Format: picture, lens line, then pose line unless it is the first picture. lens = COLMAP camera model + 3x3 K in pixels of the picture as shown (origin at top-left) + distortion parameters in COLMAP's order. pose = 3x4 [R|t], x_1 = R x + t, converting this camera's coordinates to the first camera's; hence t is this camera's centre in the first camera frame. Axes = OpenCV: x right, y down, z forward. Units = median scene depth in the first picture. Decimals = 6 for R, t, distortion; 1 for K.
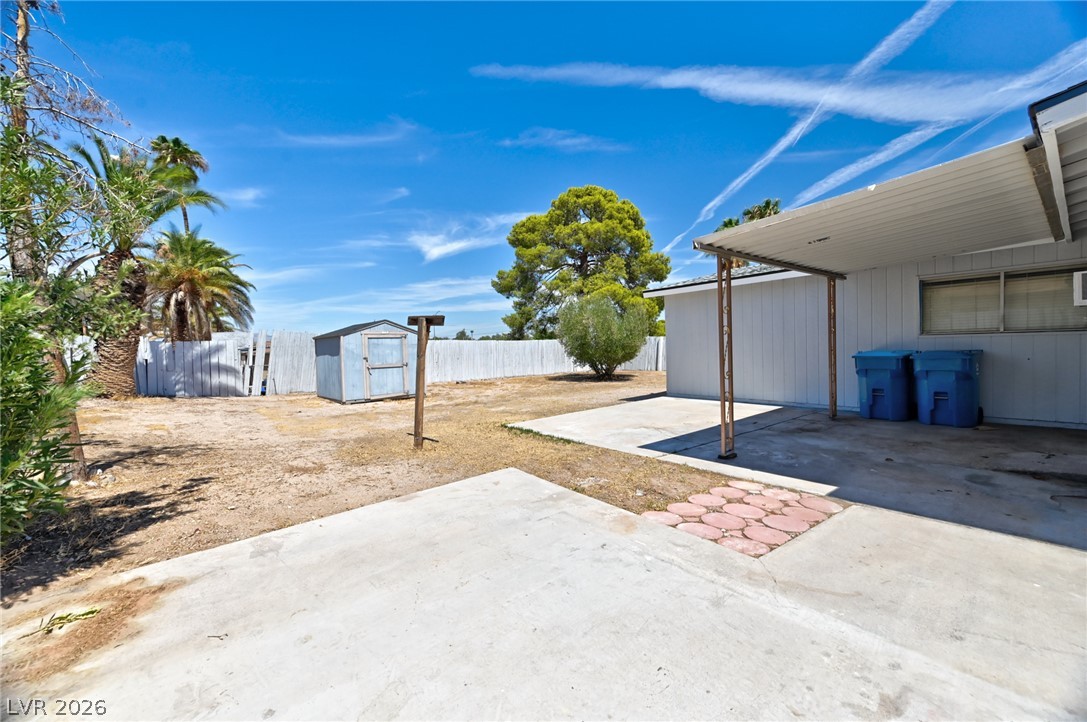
lens RADIAL K [[423.9, 0, 546.2], [0, 423.9, 358.9], [0, 0, 1]] dist [-0.000919, -0.000012]
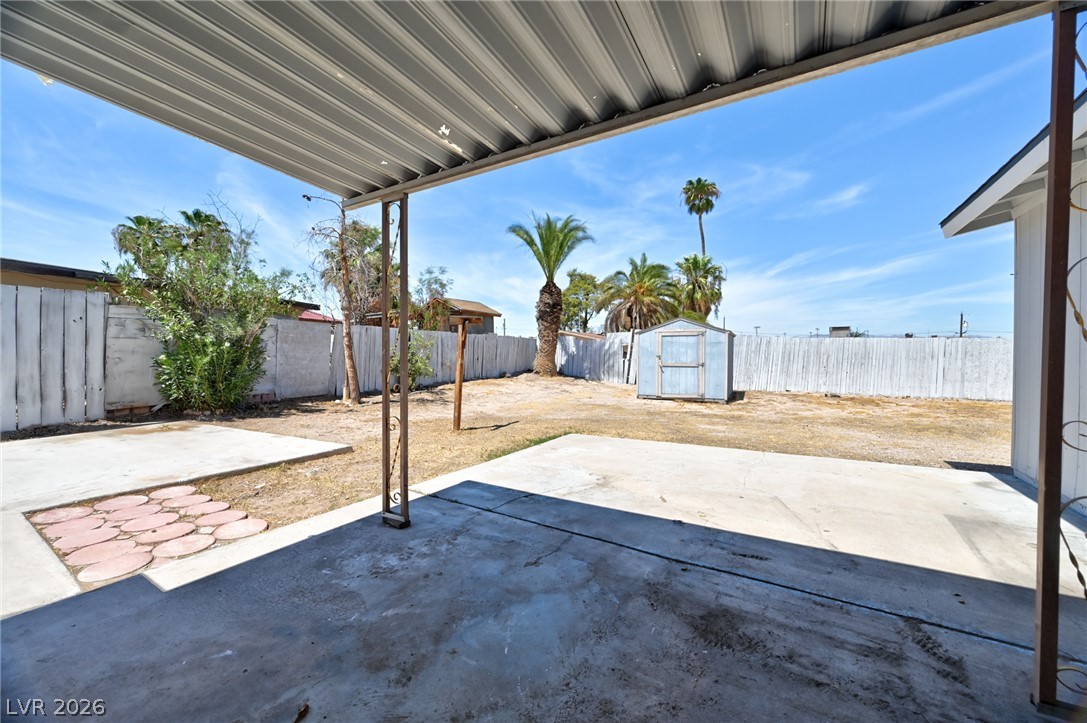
lens RADIAL K [[423.9, 0, 546.2], [0, 423.9, 359.4], [0, 0, 1]] dist [-0.000919, -0.000012]
pose [[0.353757, 0.040426, -0.934463, 0.422565], [-0.038413, 0.998851, 0.028669, -0.011904], [0.934548, 0.025754, 0.354903, 0.386967]]
